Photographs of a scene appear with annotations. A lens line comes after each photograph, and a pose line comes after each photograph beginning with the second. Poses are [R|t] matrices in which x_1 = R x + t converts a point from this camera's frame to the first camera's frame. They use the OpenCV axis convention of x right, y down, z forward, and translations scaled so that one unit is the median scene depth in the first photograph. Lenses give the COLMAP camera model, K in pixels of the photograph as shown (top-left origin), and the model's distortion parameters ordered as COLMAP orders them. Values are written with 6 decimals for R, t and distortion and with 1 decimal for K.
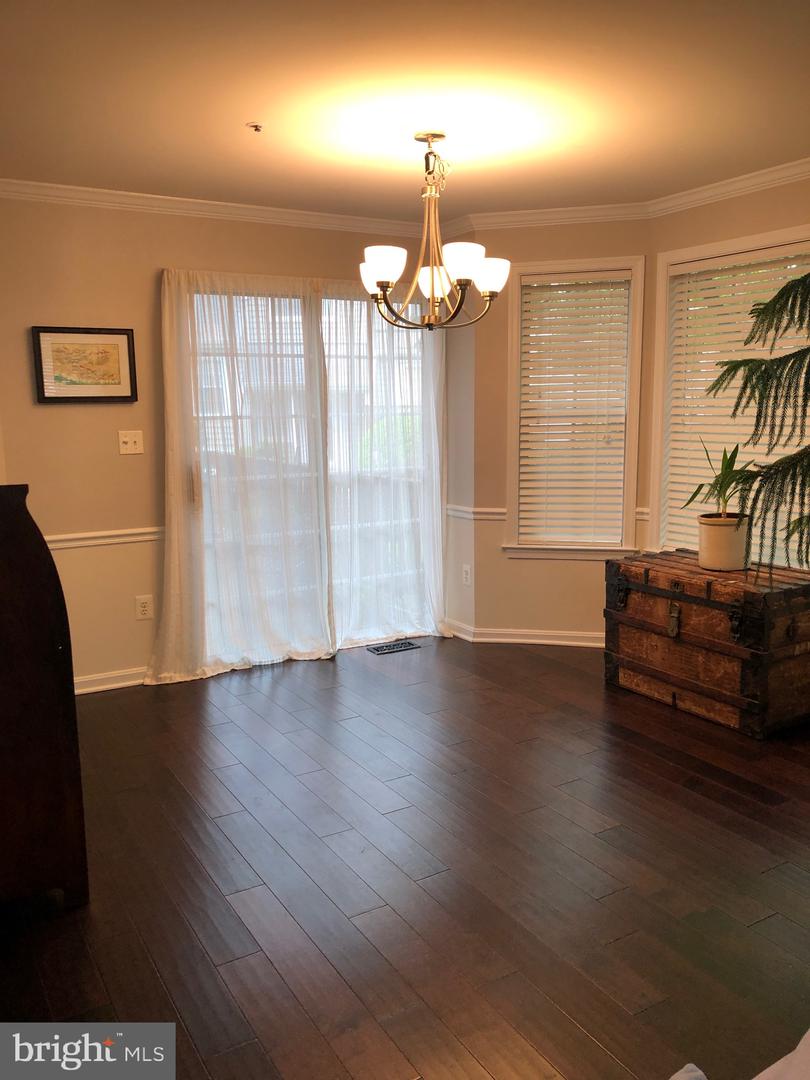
lens RADIAL K [[892.9, 0, 411.9], [0, 892.9, 545.3], [0, 0, 1]] dist [0.046173, -0.050770]
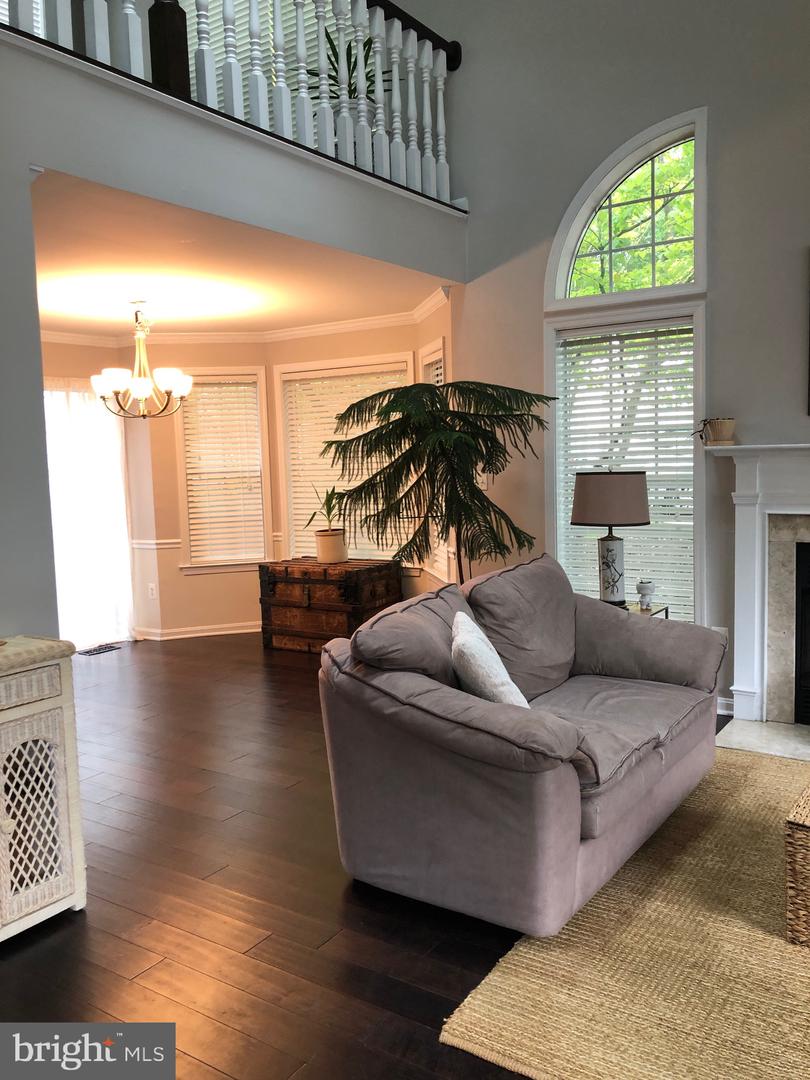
lens RADIAL K [[892.9, 0, 428.4], [0, 892.9, 539.4], [0, 0, 1]] dist [0.046173, -0.050770]
pose [[0.897649, -0.056581, 0.437063, -0.193496], [0.089350, 0.994494, -0.054763, 0.085604], [-0.431558, 0.088210, 0.897762, -0.510846]]
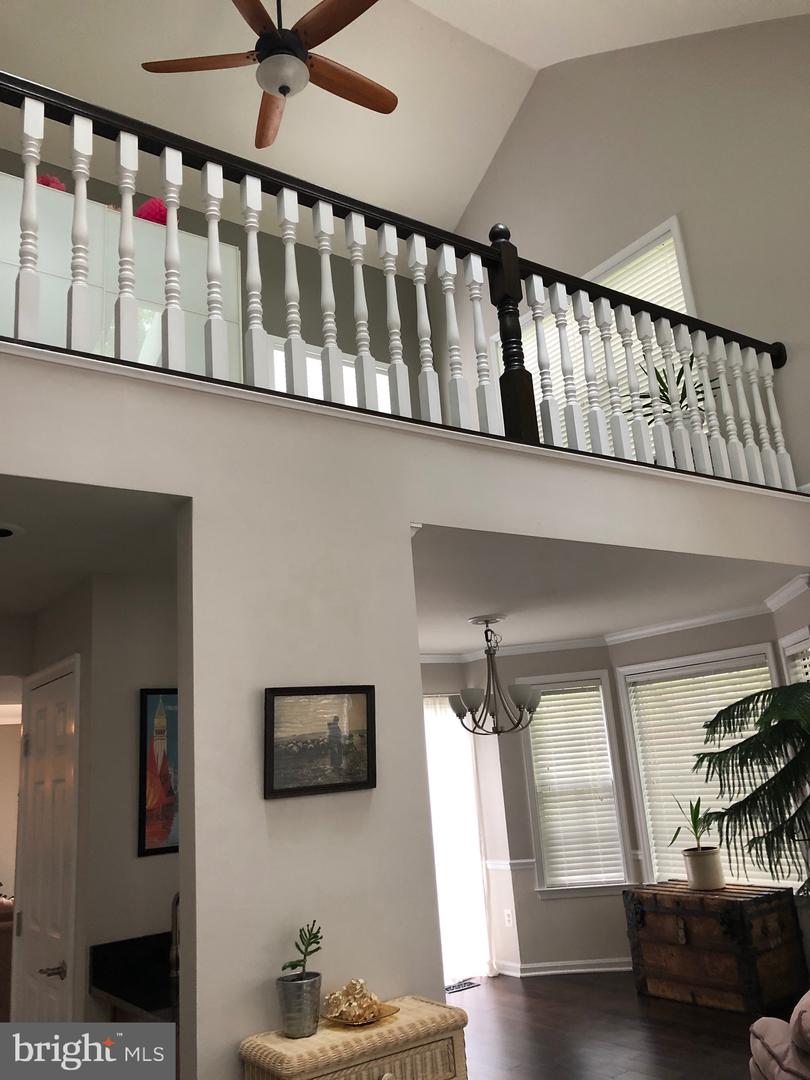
lens RADIAL K [[892.9, 0, 401.7], [0, 892.9, 530.8], [0, 0, 1]] dist [0.046173, -0.050770]
pose [[0.995387, -0.042725, 0.085898, -0.223221], [0.074150, 0.910749, -0.406249, 0.050950], [-0.060875, 0.410745, 0.909716, -0.477158]]
